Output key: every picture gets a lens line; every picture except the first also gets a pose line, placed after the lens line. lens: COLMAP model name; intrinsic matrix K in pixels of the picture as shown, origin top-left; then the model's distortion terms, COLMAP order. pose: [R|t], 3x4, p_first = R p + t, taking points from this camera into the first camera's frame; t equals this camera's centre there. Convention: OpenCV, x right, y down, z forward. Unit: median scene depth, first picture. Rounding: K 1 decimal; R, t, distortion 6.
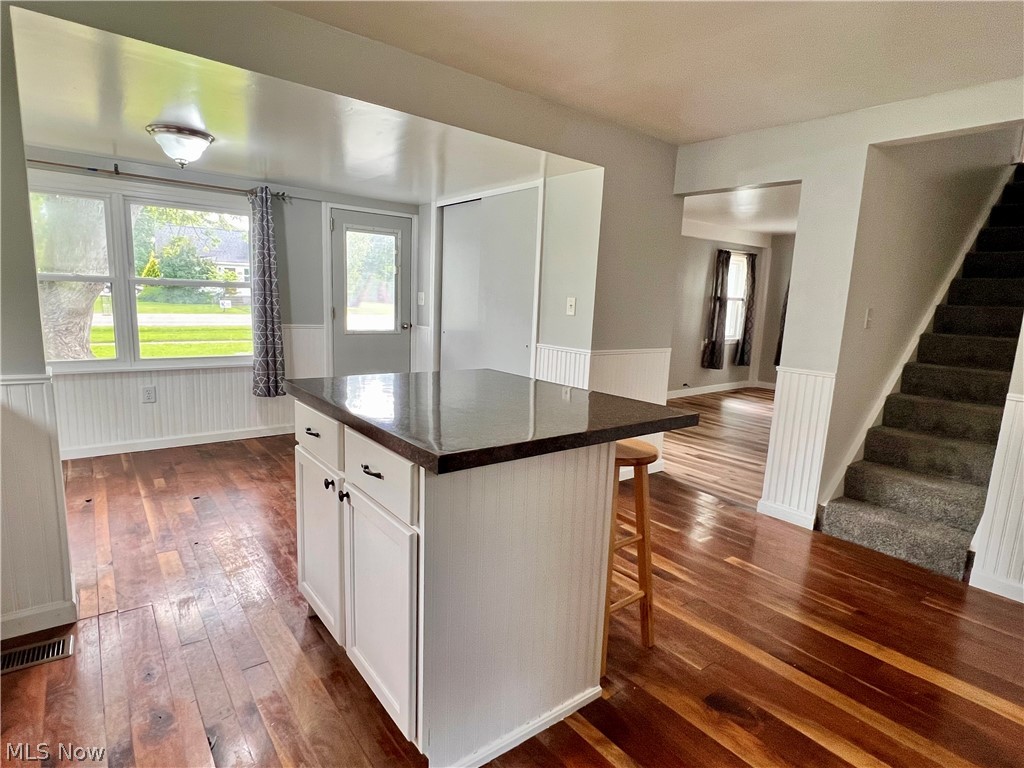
lens RADIAL K [[546.4, 0, 513.1], [0, 546.4, 388.2], [0, 0, 1]] dist [0.001941, -0.000187]
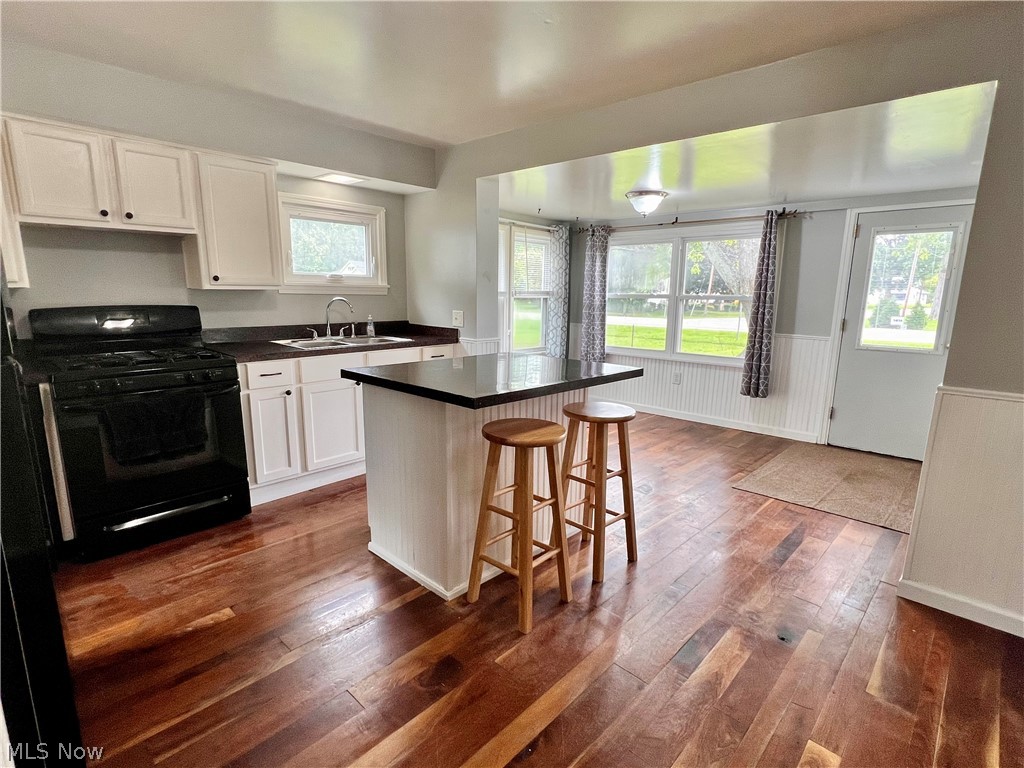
lens RADIAL K [[509.4, 0, 509.4], [0, 509.4, 385.9], [0, 0, 1]] dist [-0.000500, -0.000121]
pose [[0.156626, 0.139439, -0.977765, 0.528675], [-0.172318, 0.978658, 0.111963, -0.039713], [0.972509, 0.150950, 0.177312, 0.347820]]
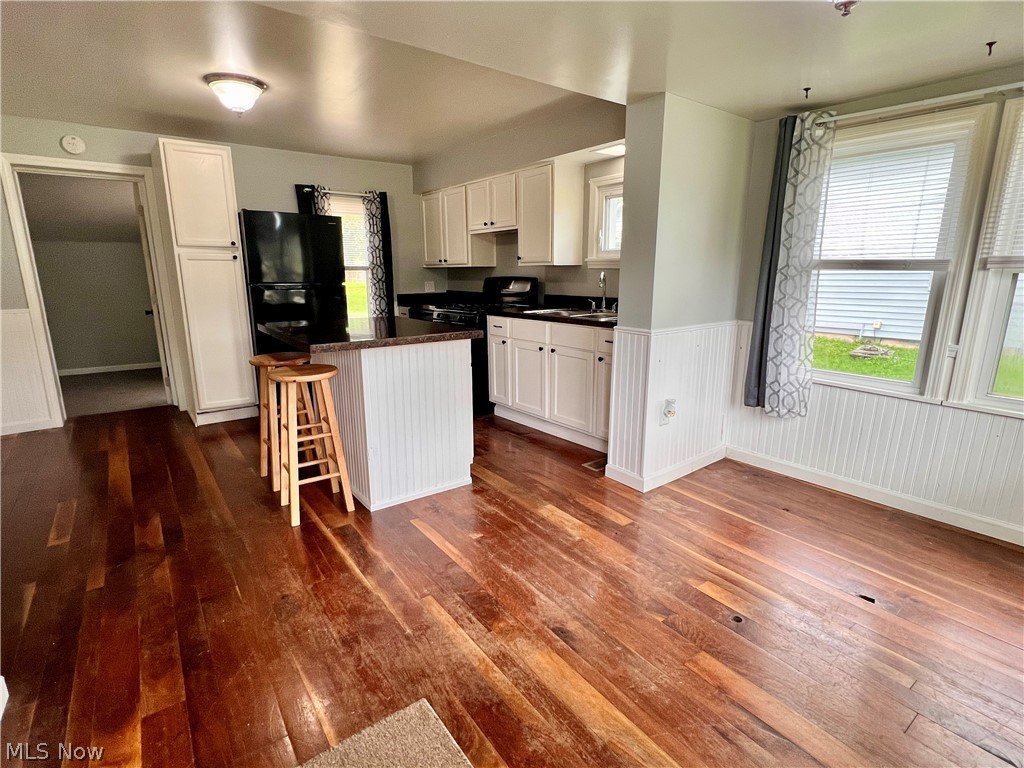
lens RADIAL K [[509.4, 0, 509.4], [0, 509.4, 390.4], [0, 0, 1]] dist [-0.000500, -0.000121]
pose [[-0.999023, -0.043023, 0.010082, -0.245816], [-0.035679, 0.919977, 0.390344, -0.191246], [-0.026069, 0.389603, -0.920614, 1.103422]]
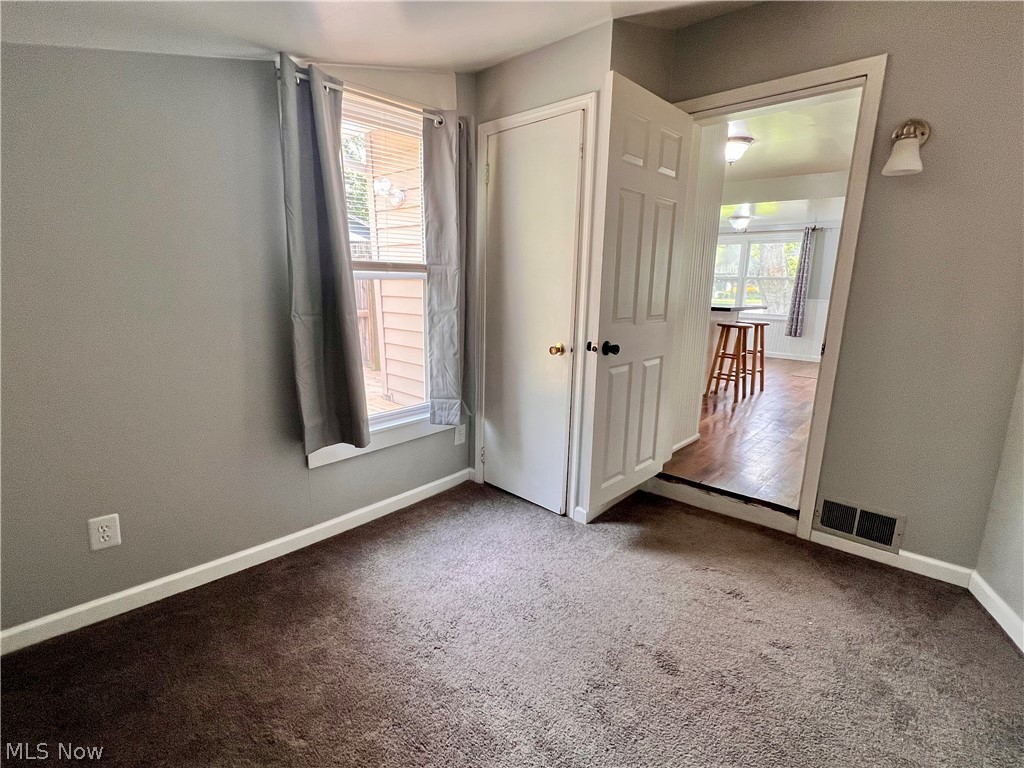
lens RADIAL K [[494.0, 0, 511.5], [0, 494.0, 384.5], [0, 0, 1]] dist [0.005099, -0.002021]
pose [[0.157345, 0.163828, -0.973860, 1.164687], [-0.179831, 0.974409, 0.134866, 0.126670], [0.971032, 0.153910, 0.182779, -0.244306]]
